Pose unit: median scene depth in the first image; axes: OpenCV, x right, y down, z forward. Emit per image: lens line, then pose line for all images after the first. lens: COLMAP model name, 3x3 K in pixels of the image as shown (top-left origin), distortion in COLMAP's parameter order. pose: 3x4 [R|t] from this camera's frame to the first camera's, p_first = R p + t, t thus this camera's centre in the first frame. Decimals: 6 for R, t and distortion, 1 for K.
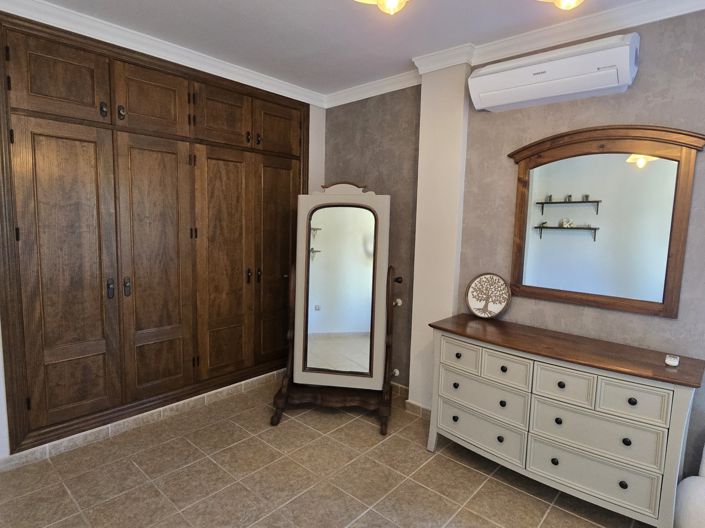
lens RADIAL K [[396.3, 0, 351.3], [0, 396.3, 265.6], [0, 0, 1]] dist [-0.000969, -0.001014]
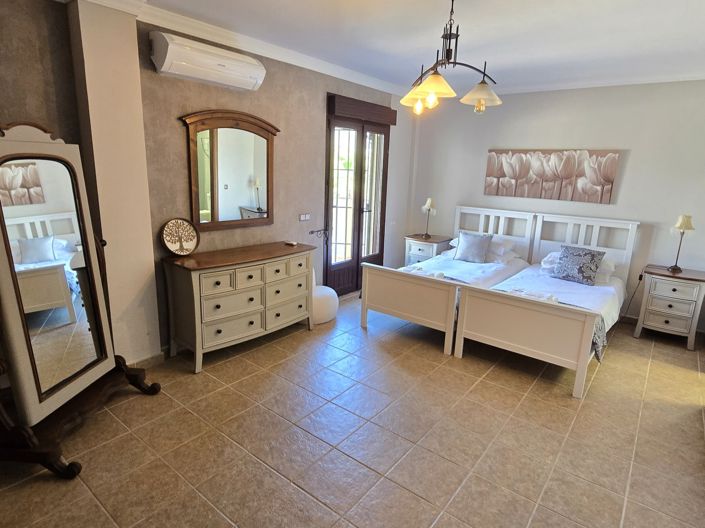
lens RADIAL K [[410.9, 0, 351.9], [0, 410.9, 261.7], [0, 0, 1]] dist [0.000521, 0.000605]
pose [[-0.058231, -0.254666, 0.965274, -0.941094], [0.070521, 0.963450, 0.258439, -0.142226], [-0.995809, 0.083122, -0.038144, 0.559828]]
